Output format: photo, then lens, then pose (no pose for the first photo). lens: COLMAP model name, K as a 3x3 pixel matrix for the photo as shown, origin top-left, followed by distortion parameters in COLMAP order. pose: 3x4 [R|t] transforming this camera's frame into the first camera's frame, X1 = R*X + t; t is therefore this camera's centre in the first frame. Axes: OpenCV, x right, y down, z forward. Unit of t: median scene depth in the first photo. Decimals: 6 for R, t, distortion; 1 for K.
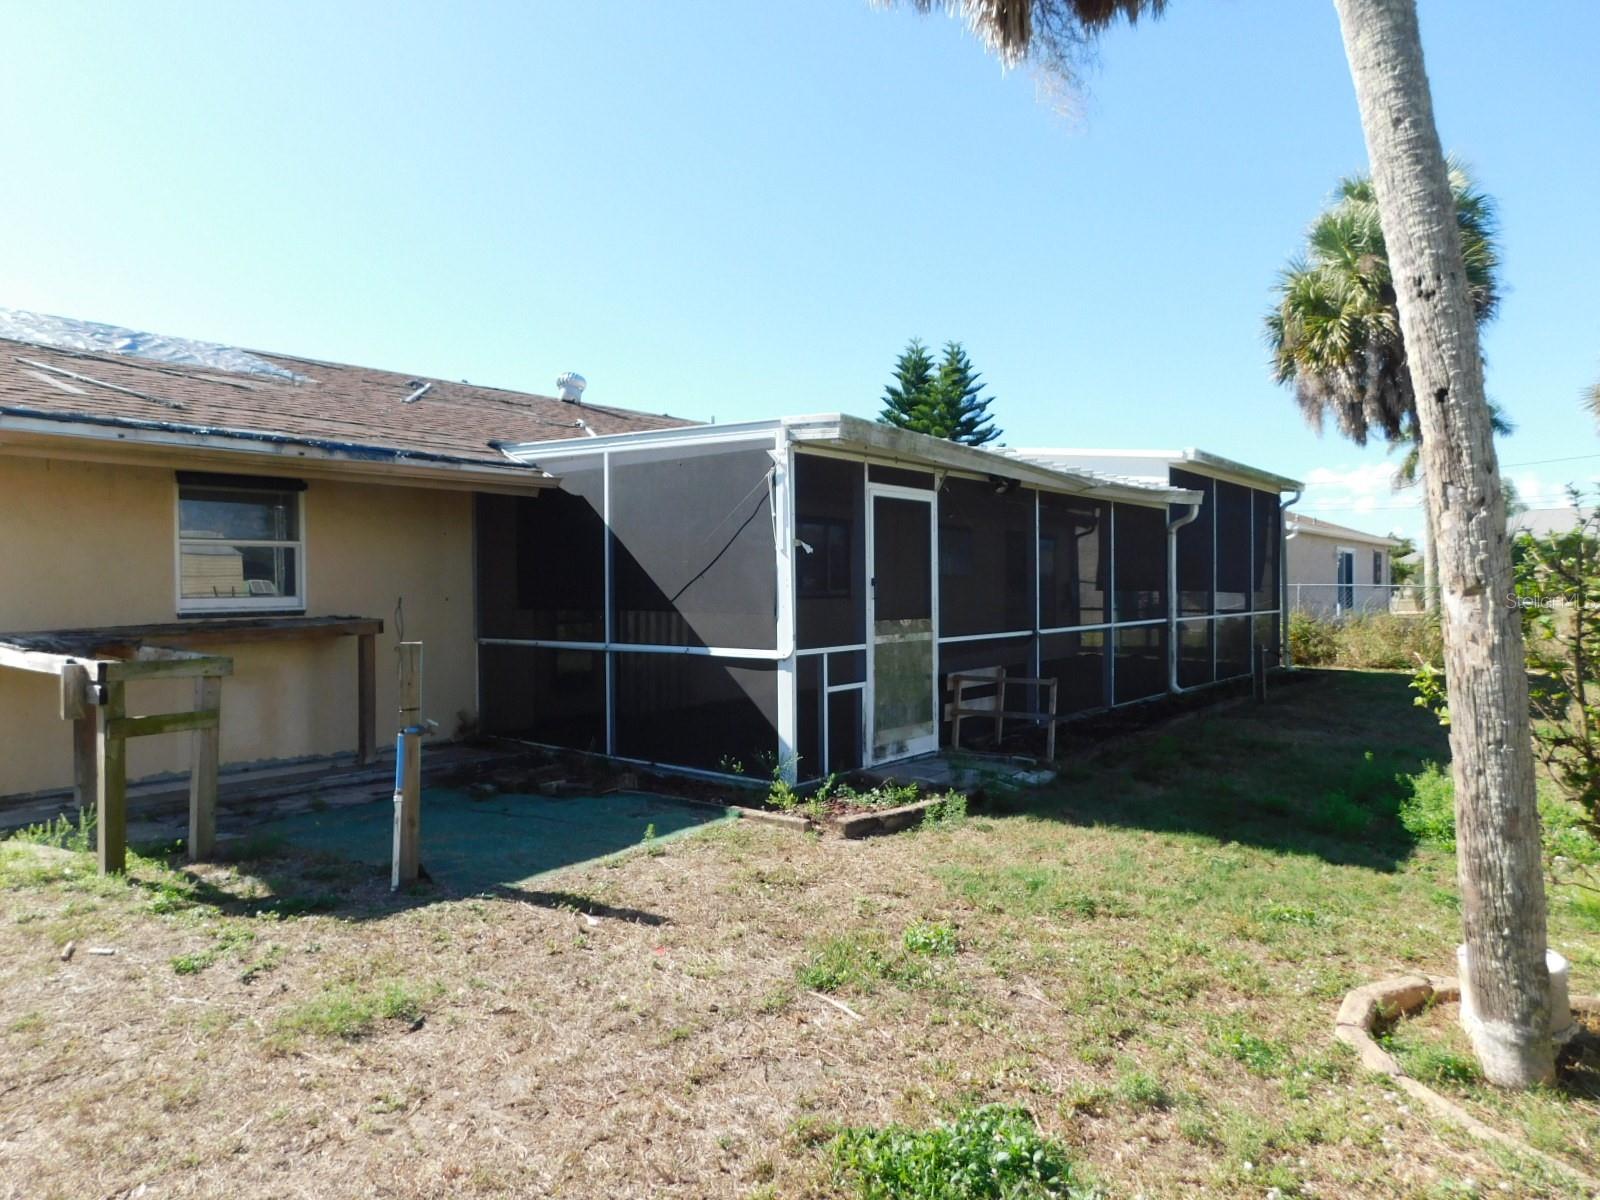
lens RADIAL K [[1067.4, 0, 798.2], [0, 1067.4, 597.8], [0, 0, 1]] dist [-0.039079, 0.000603]
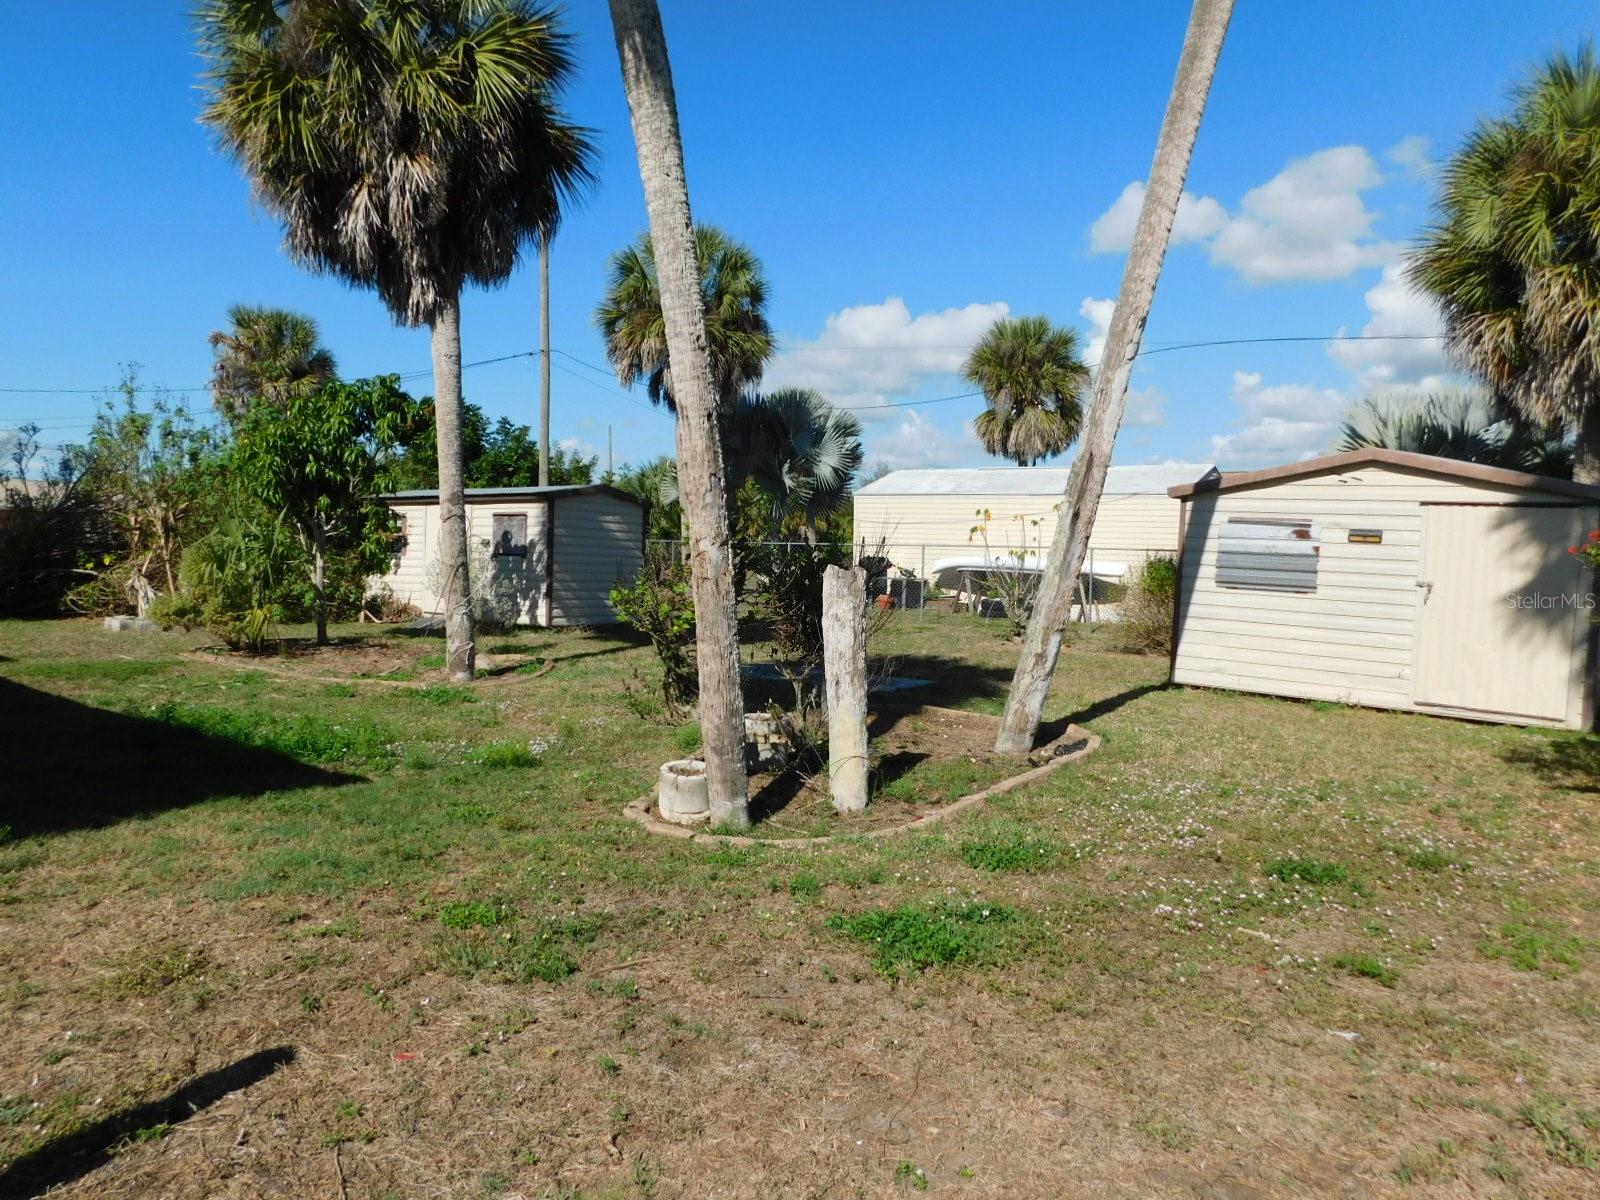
lens RADIAL K [[1067.4, 0, 797.6], [0, 1067.4, 599.8], [0, 0, 1]] dist [-0.039079, 0.000603]
pose [[-0.115168, -0.009286, 0.993303, -0.720440], [-0.010262, 0.999914, 0.008158, 0.047327], [-0.993293, -0.009253, -0.115253, 0.776935]]
